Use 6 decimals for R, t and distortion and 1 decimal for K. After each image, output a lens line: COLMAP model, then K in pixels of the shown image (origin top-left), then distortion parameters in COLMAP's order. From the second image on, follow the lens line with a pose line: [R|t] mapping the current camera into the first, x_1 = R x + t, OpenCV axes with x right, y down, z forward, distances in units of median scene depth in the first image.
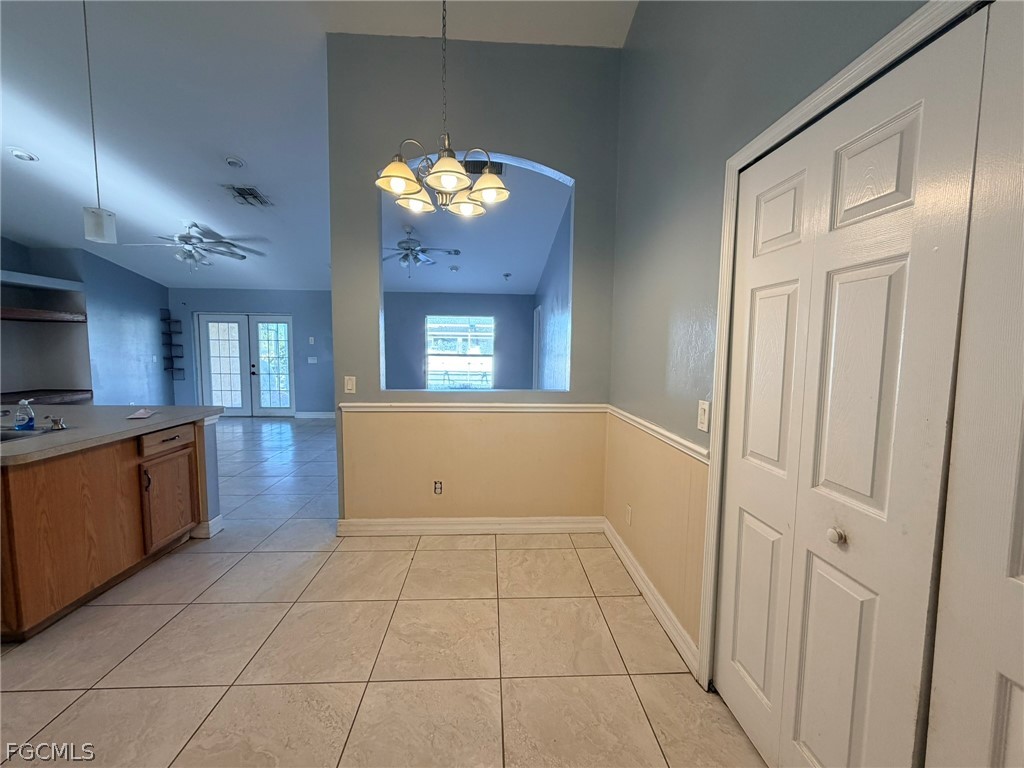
lens RADIAL K [[408.9, 0, 510.8], [0, 408.9, 384.0], [0, 0, 1]] dist [0.000325, 0.000541]
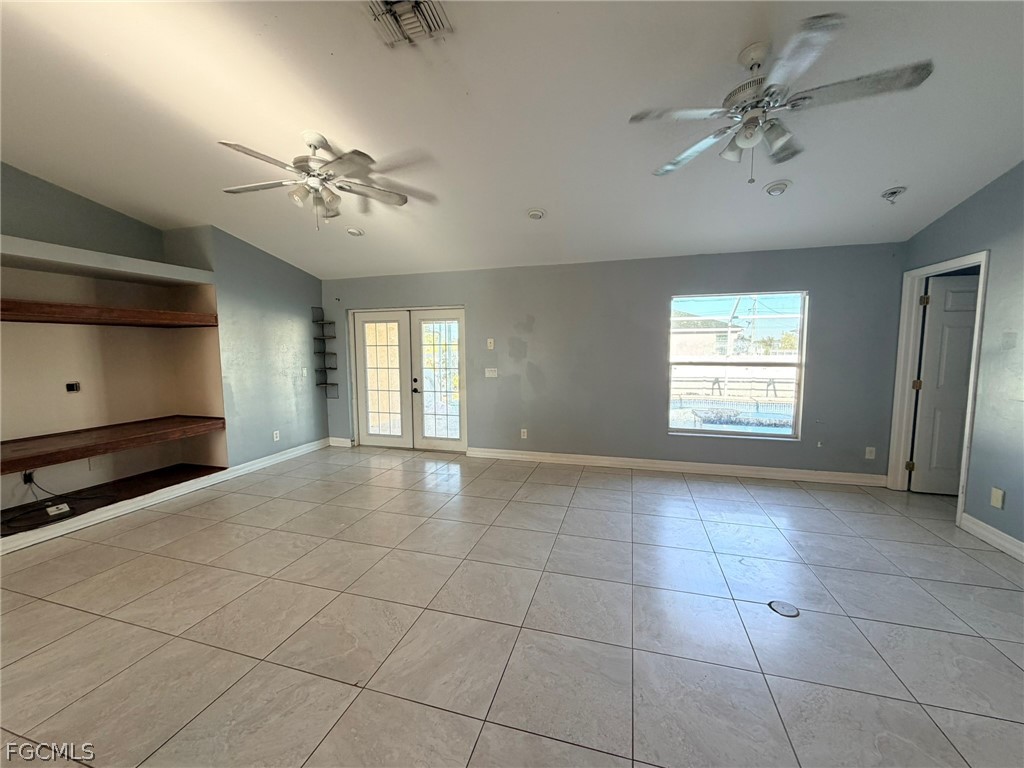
lens RADIAL K [[408.9, 0, 510.8], [0, 408.9, 384.8], [0, 0, 1]] dist [0.000325, 0.000541]
pose [[0.942611, 0.011618, -0.333692, -0.230996], [-0.010561, 0.999932, 0.004983, -0.042417], [0.333727, -0.001173, 0.942669, 0.377757]]
